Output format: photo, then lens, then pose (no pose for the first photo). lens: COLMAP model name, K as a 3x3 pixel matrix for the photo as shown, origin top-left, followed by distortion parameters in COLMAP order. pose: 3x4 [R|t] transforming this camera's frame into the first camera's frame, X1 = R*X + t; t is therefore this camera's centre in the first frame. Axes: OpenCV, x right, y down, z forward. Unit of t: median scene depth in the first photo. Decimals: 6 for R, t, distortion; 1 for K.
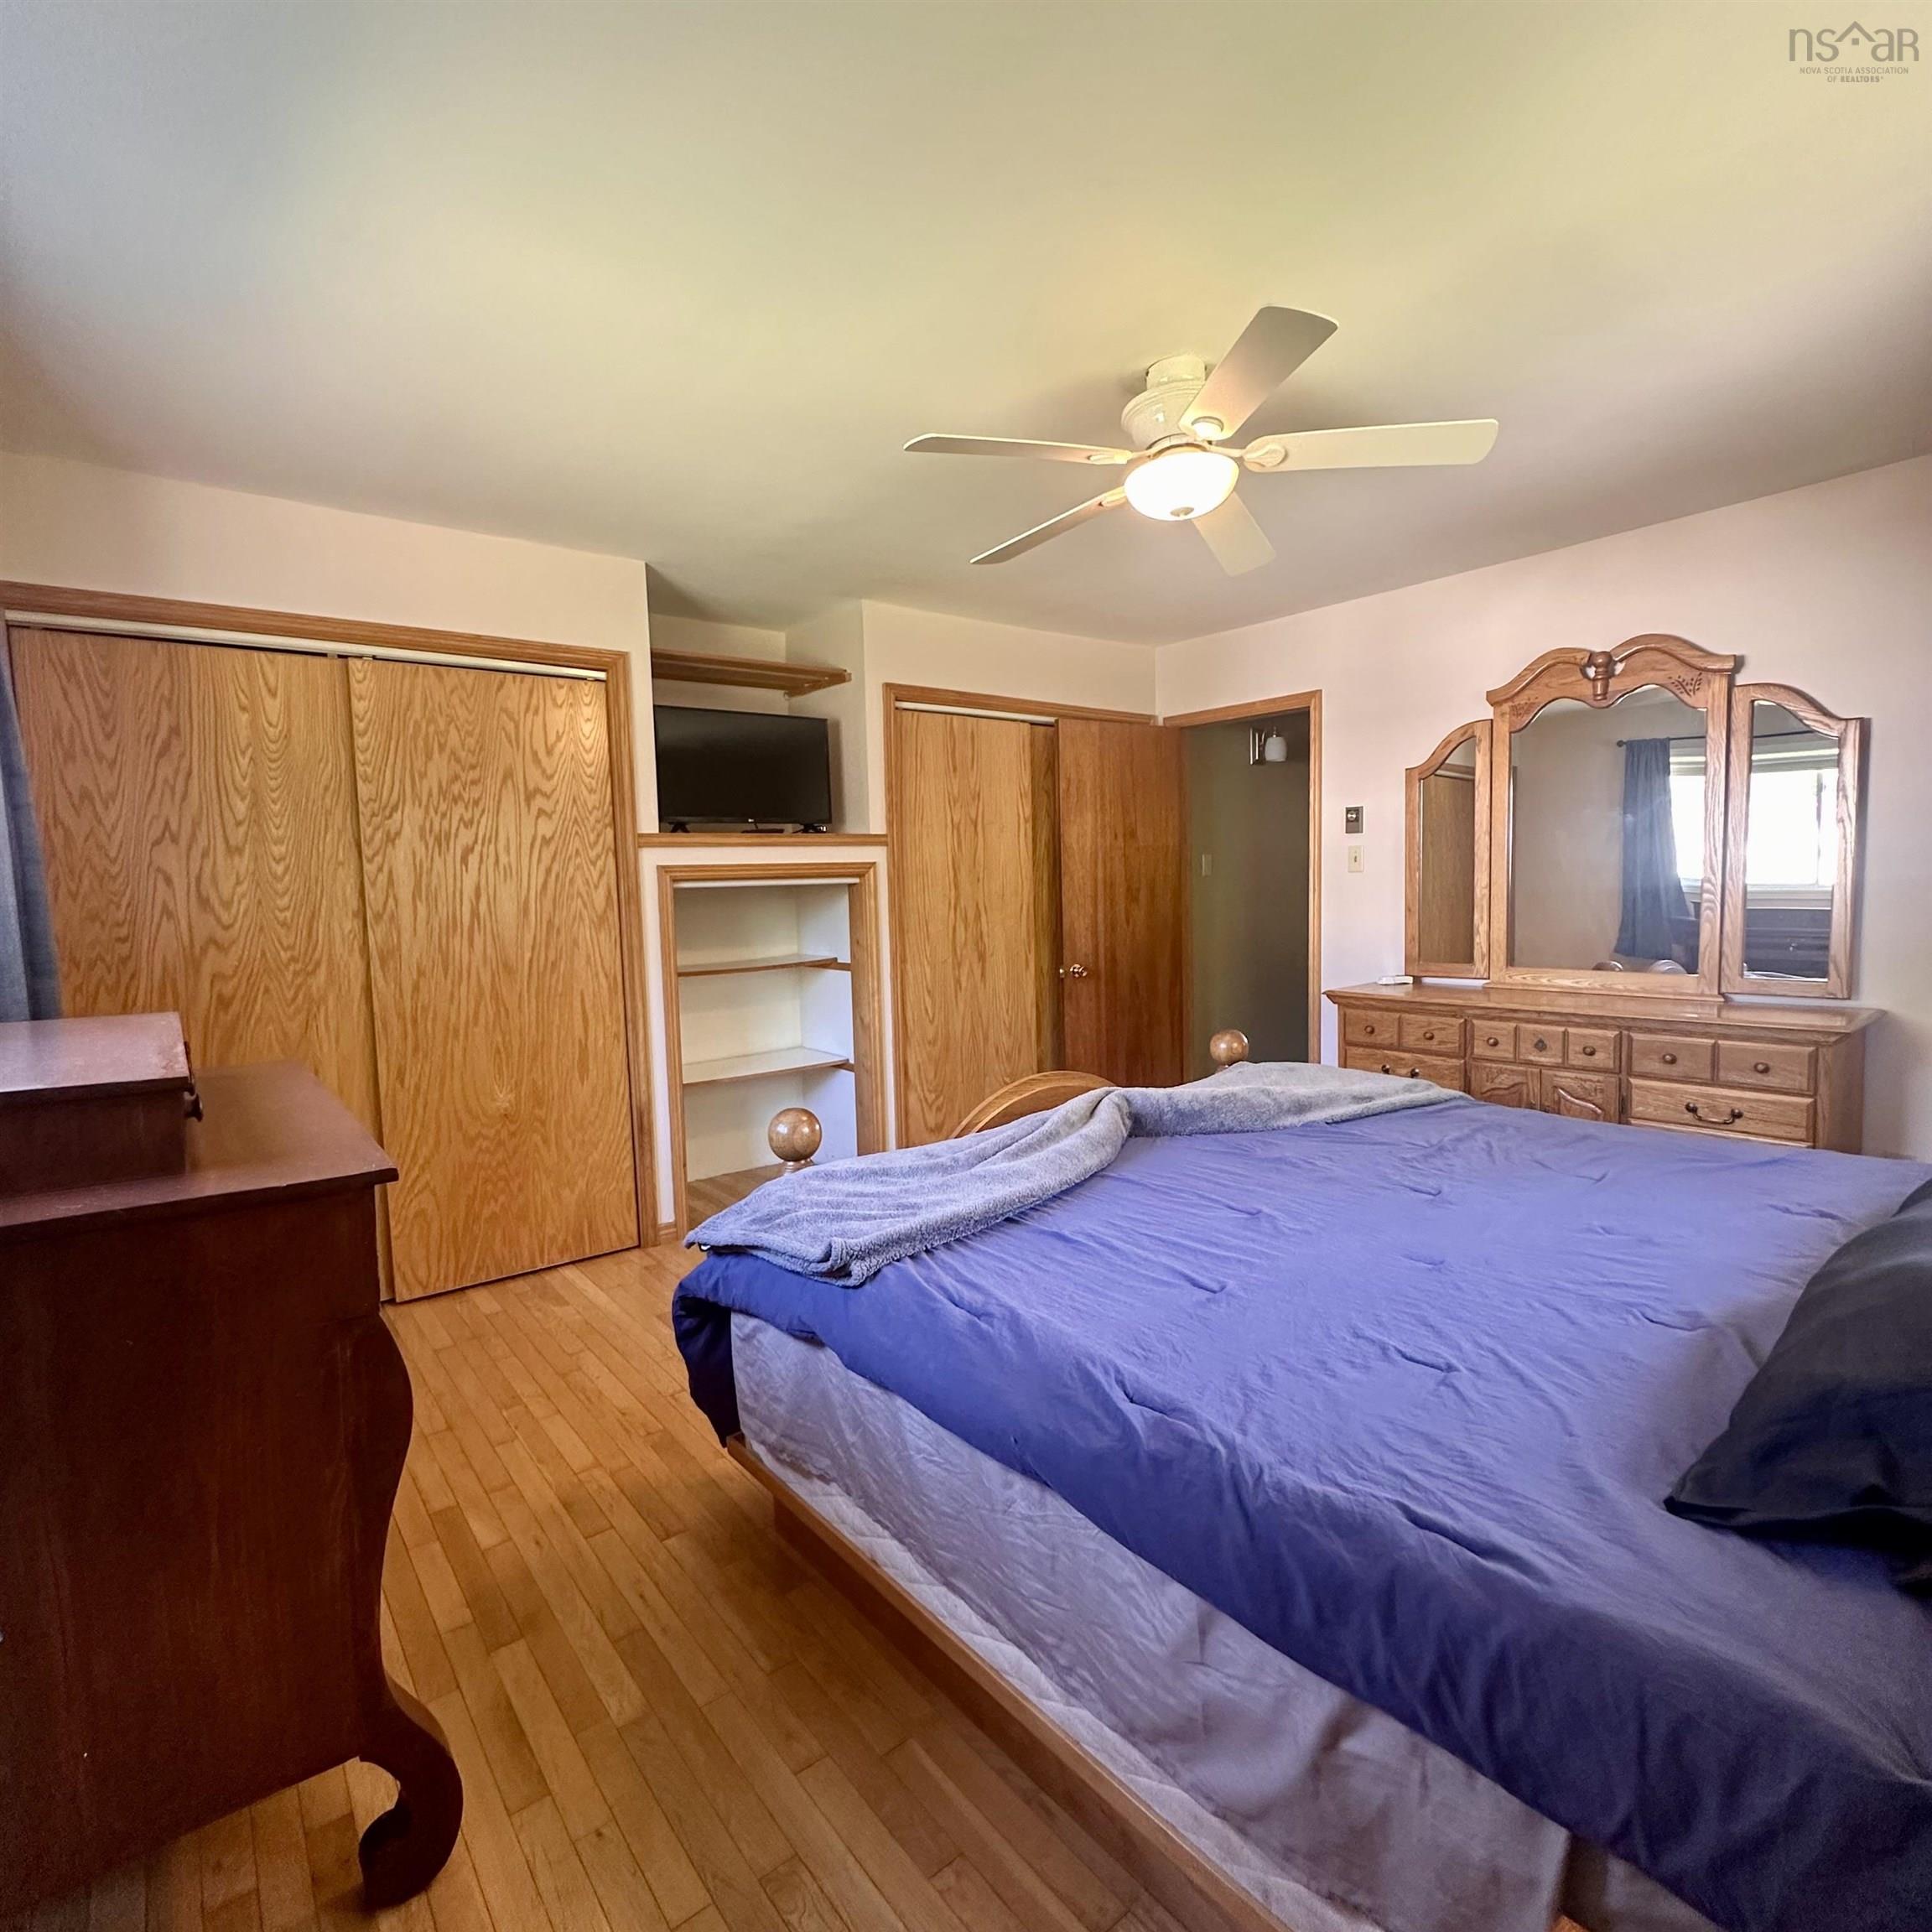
lens RADIAL K [[1025.6, 0, 970.4], [0, 1025.6, 967.9], [0, 0, 1]] dist [-0.004752, 0.000452]
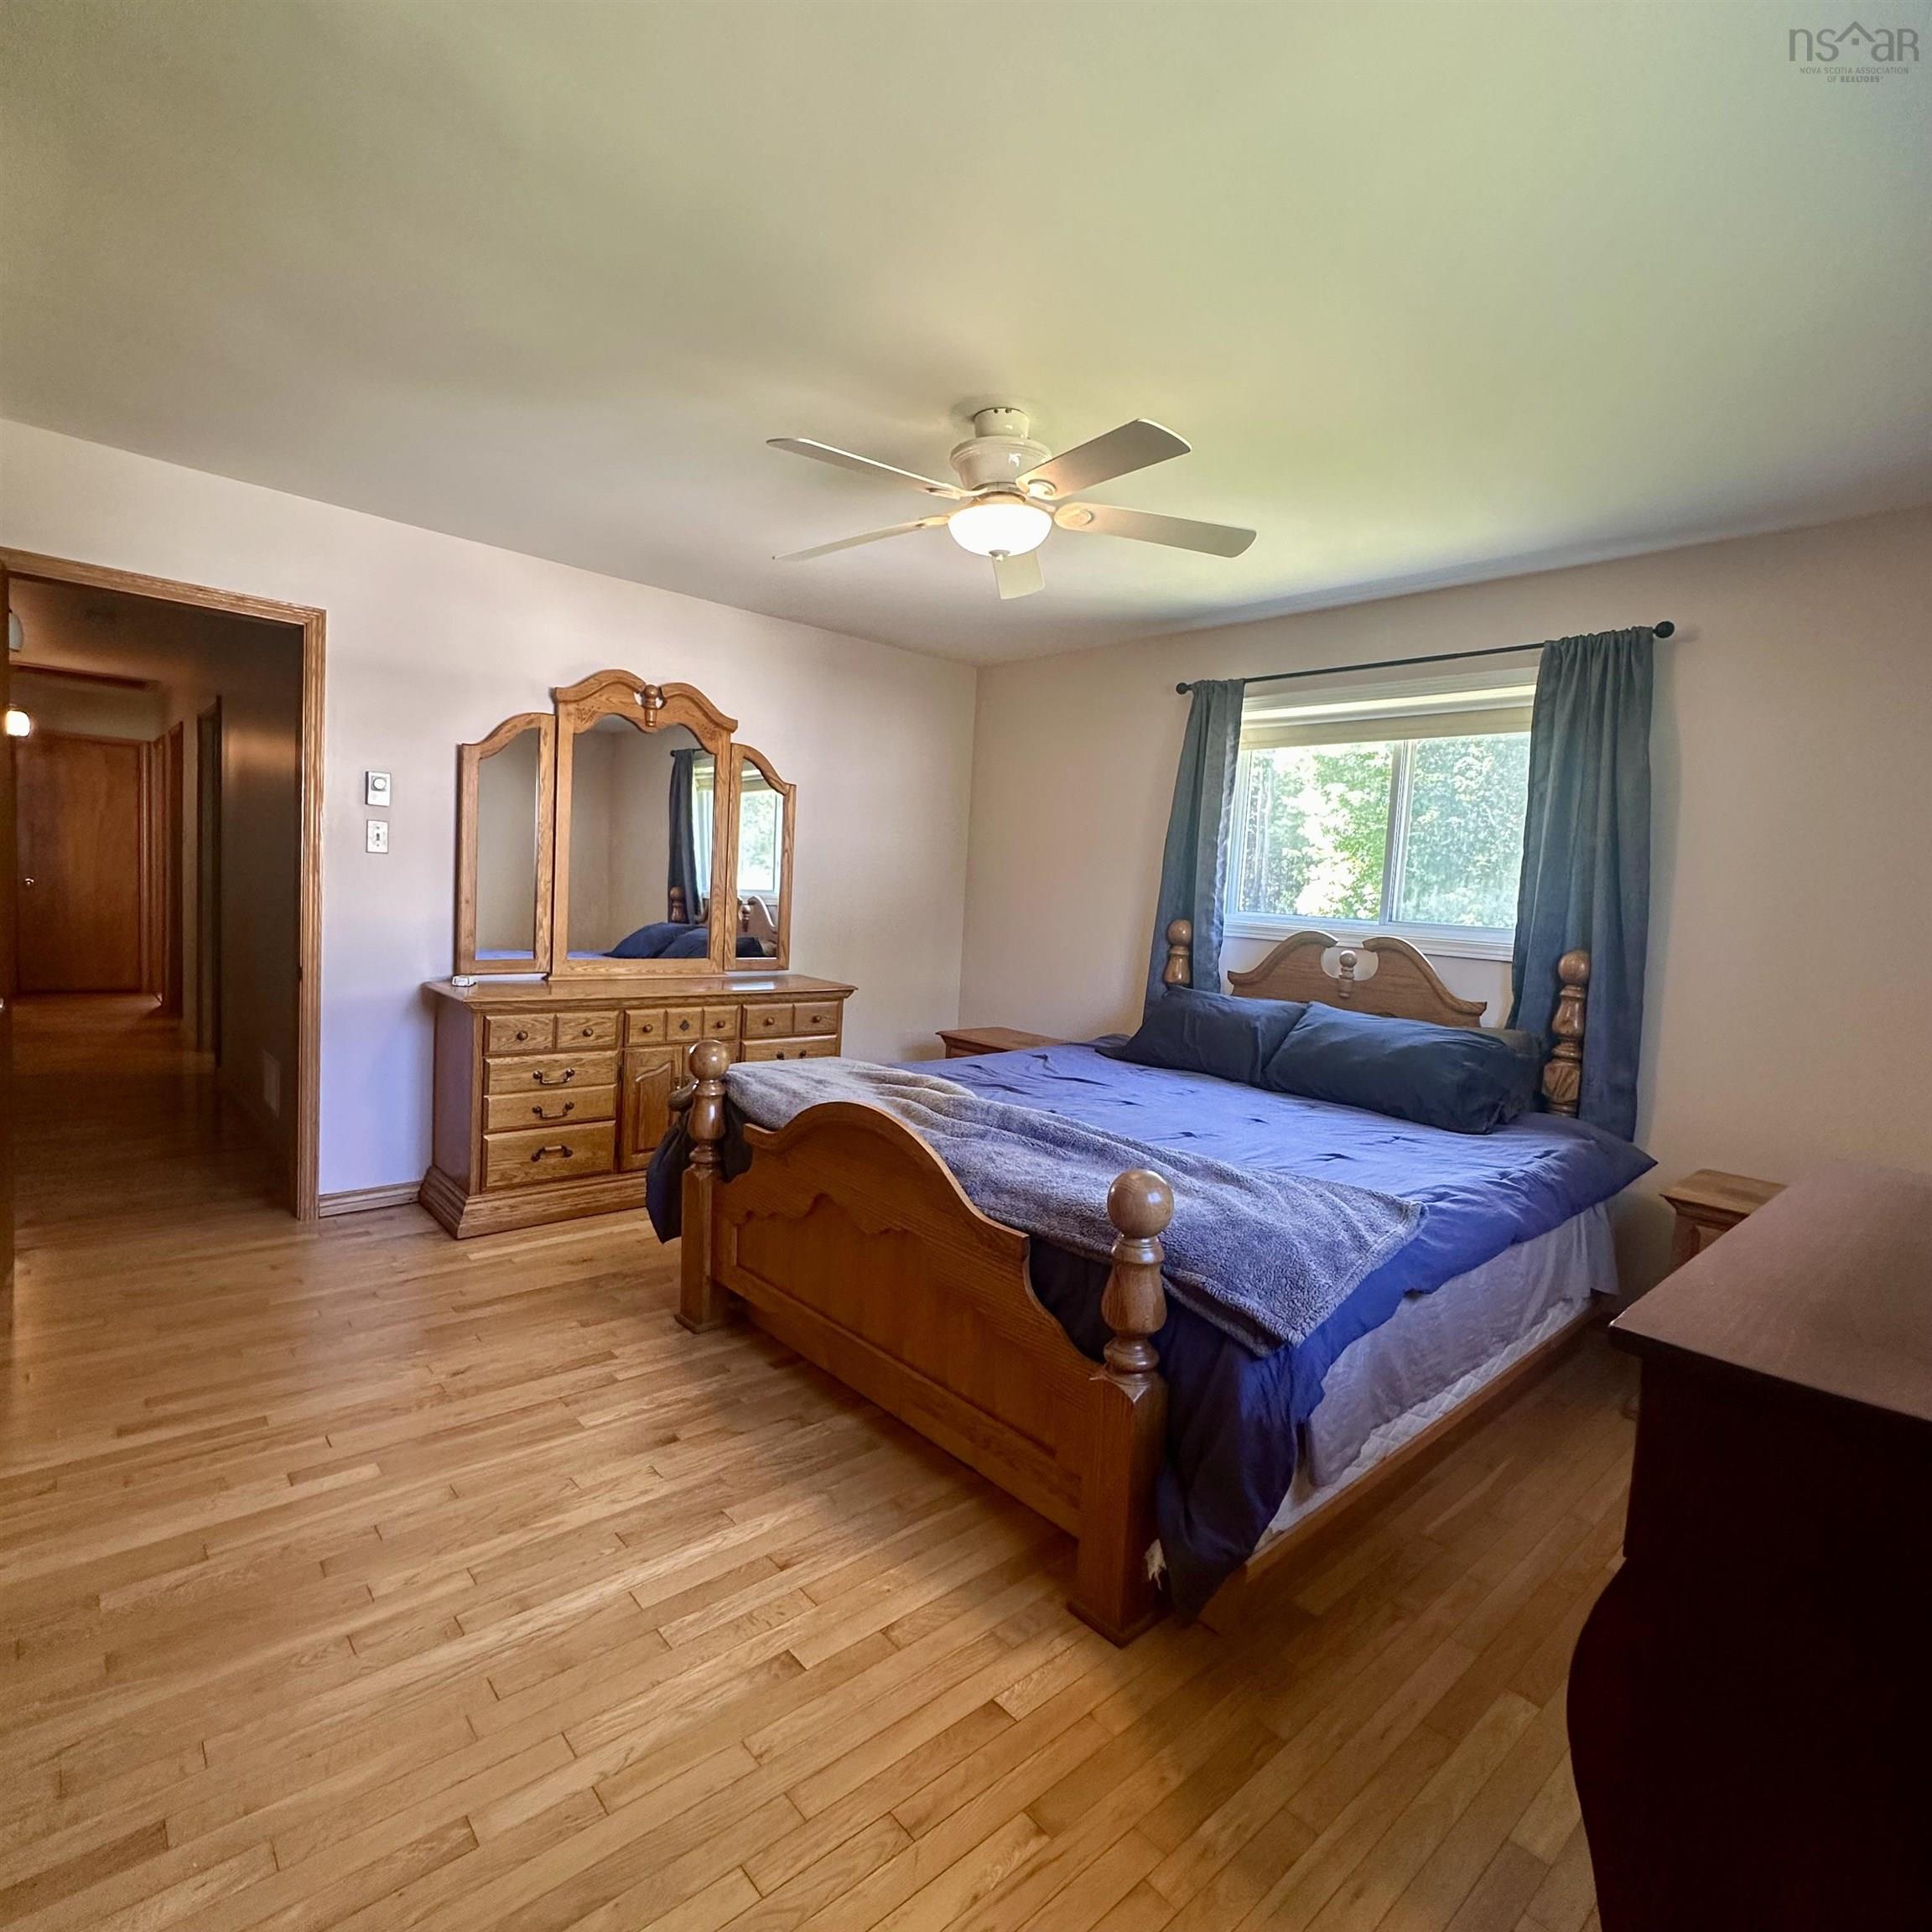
lens RADIAL K [[1022.6, 0, 966.9], [0, 1022.6, 970.1], [0, 0, 1]] dist [-0.014558, 0.000558]
pose [[-0.058647, -0.053042, 0.996869, -0.580760], [0.029330, 0.998065, 0.054831, -0.038816], [-0.997848, 0.032454, -0.056978, 0.723648]]
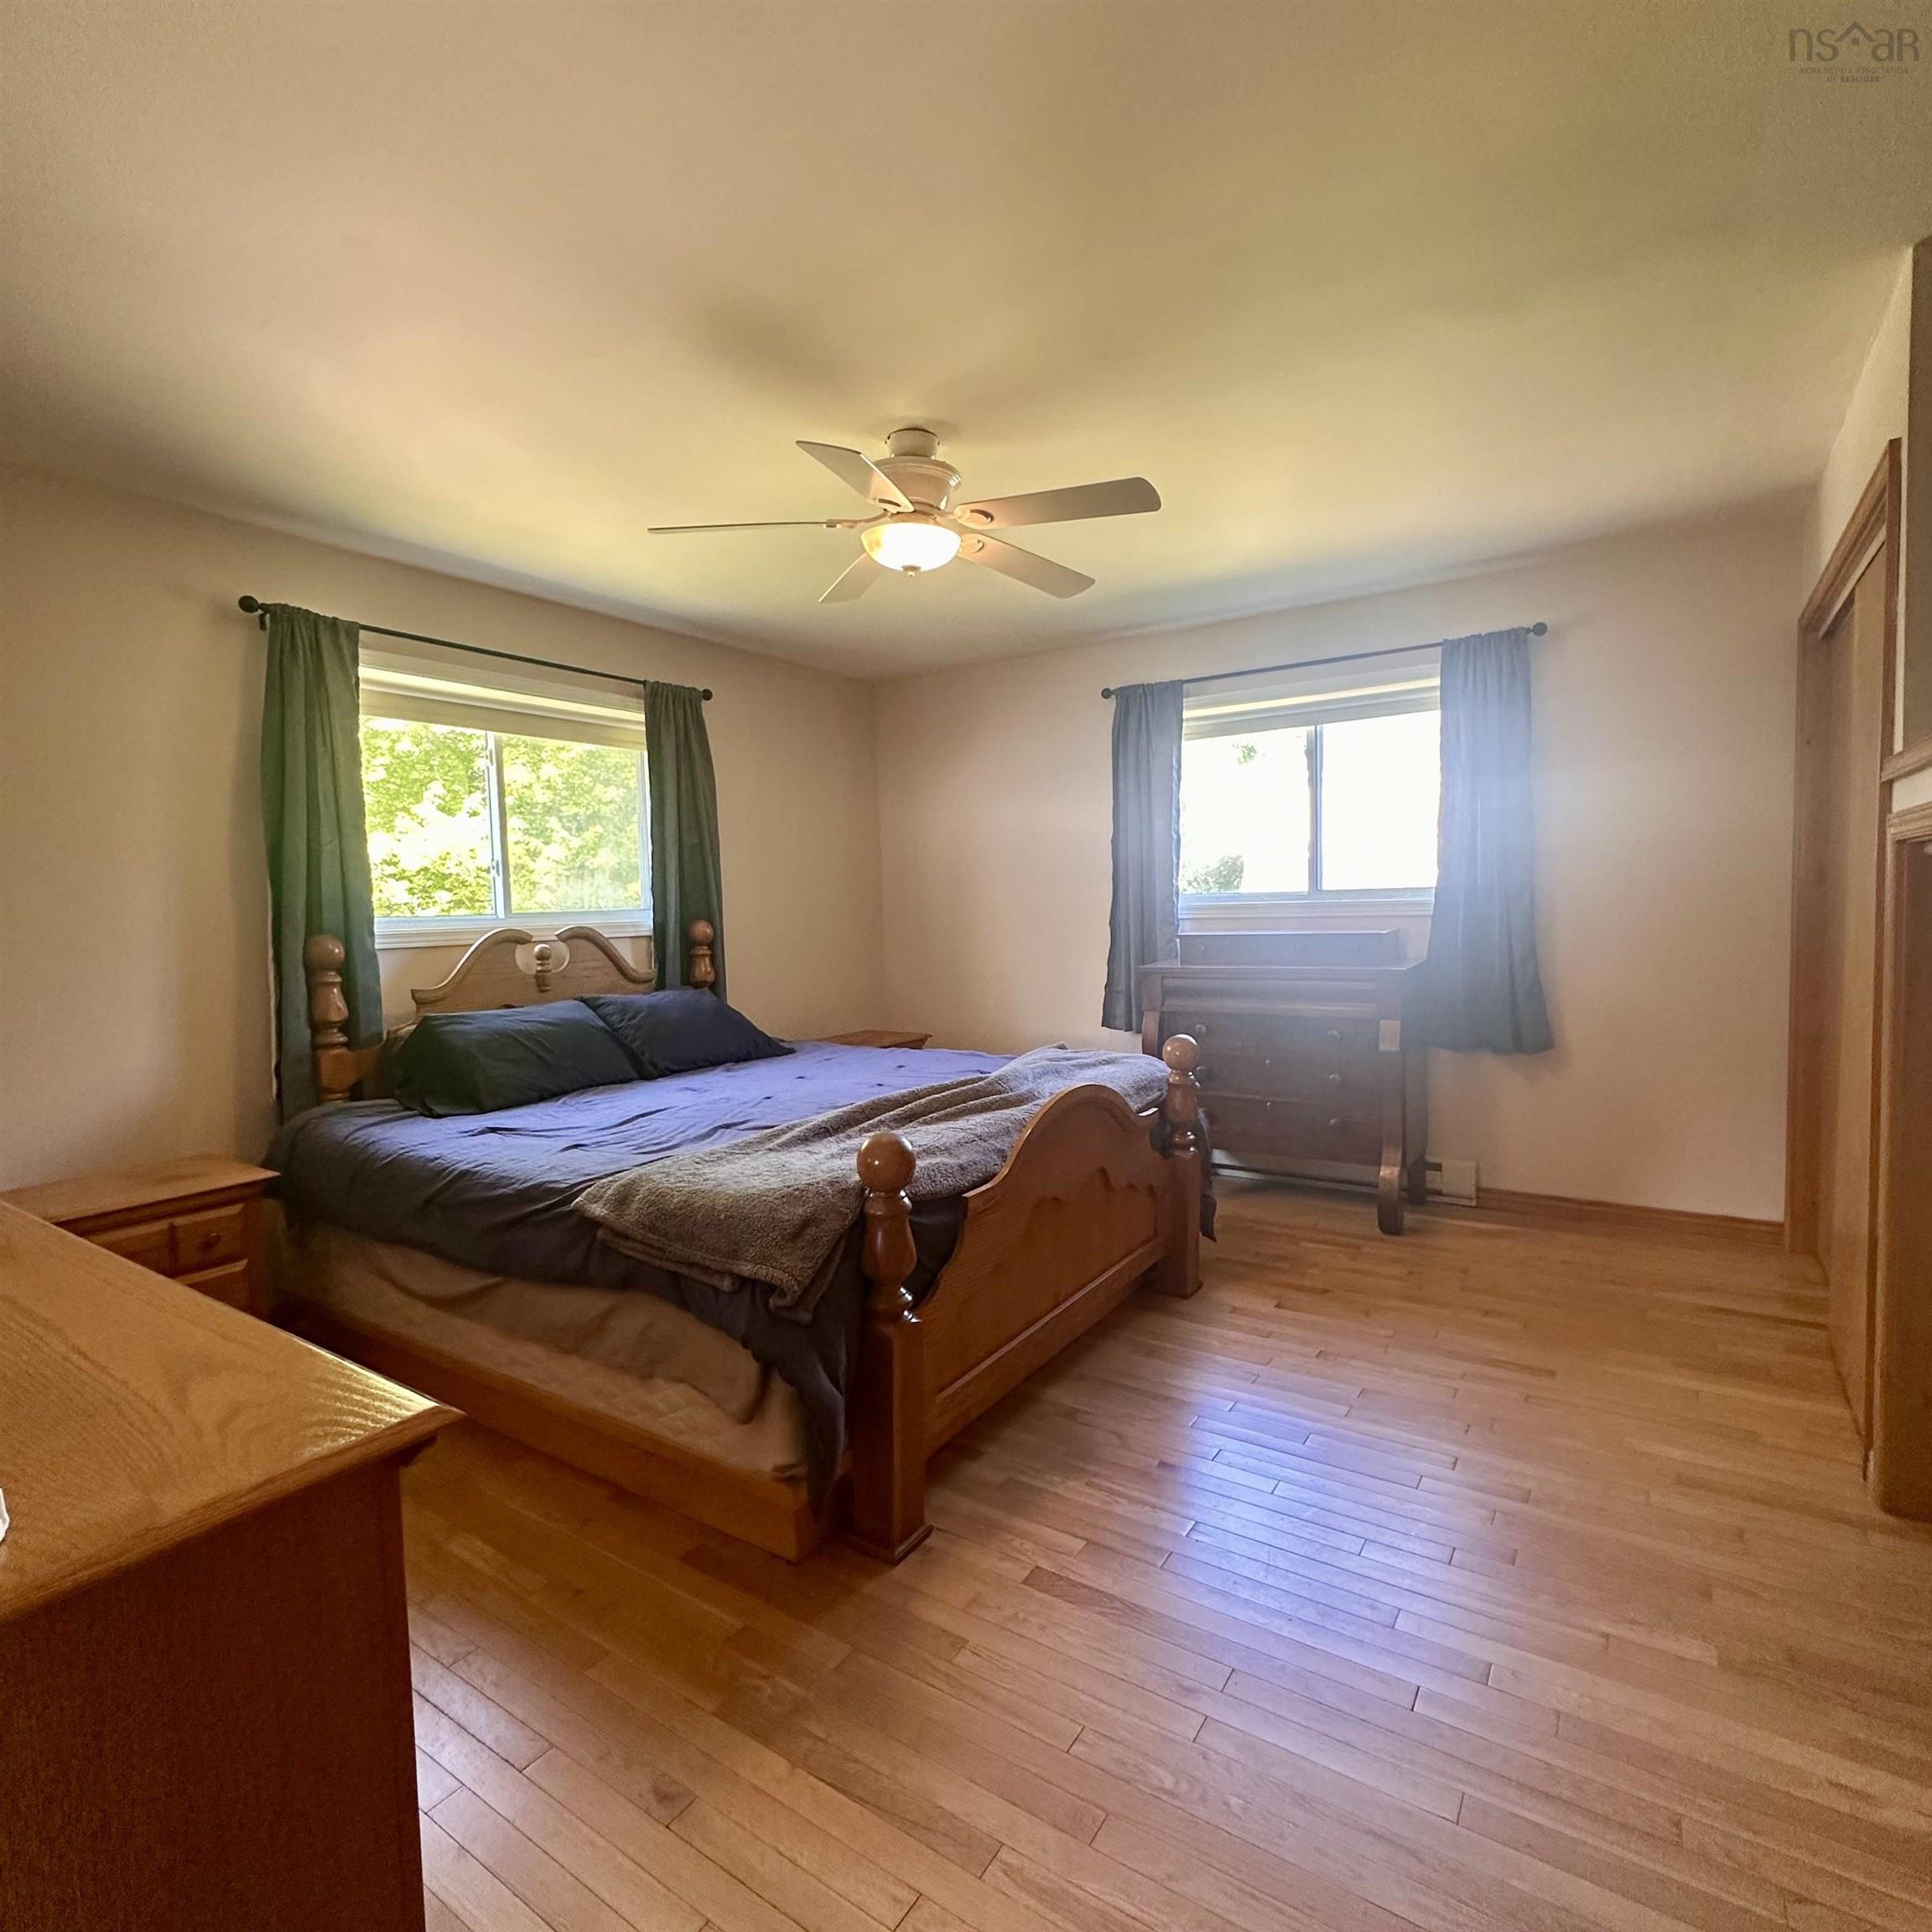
lens RADIAL K [[1025.6, 0, 970.4], [0, 1025.6, 967.9], [0, 0, 1]] dist [-0.004752, 0.000452]
pose [[-0.952722, 0.074973, -0.294447, 0.328802], [0.027803, 0.986525, 0.161231, -0.123235], [0.302567, 0.145422, -0.941969, 1.396999]]
